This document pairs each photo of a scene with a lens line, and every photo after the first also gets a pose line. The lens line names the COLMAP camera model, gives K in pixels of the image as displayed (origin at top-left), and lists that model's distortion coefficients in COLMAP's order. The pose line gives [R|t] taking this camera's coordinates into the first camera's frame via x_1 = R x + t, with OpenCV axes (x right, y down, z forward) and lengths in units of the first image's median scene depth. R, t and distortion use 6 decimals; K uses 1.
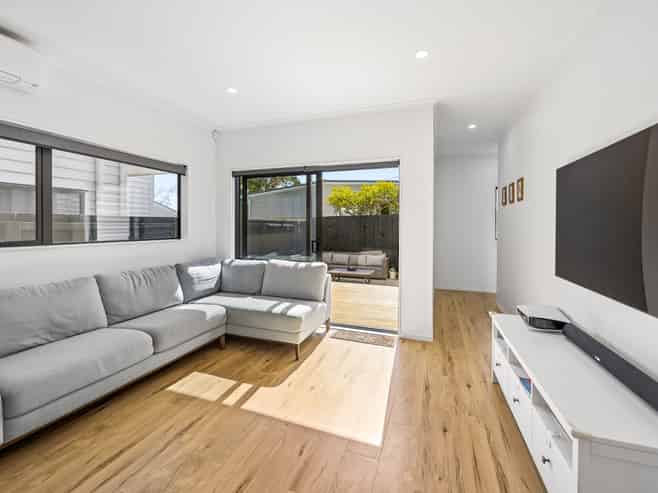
lens RADIAL K [[293.3, 0, 329.0], [0, 293.3, 227.1], [0, 0, 1]] dist [0.001170, 0.000219]
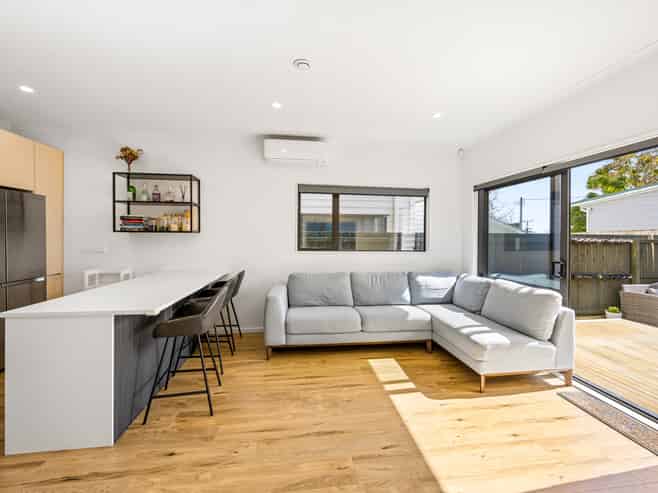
lens RADIAL K [[291.5, 0, 332.6], [0, 291.5, 236.0], [0, 0, 1]] dist [0.001759, 0.000184]
pose [[0.450840, -0.005018, -0.892591, 0.452807], [-0.008733, 0.999912, -0.010032, -0.008857], [0.892562, 0.012318, 0.450756, 0.179139]]
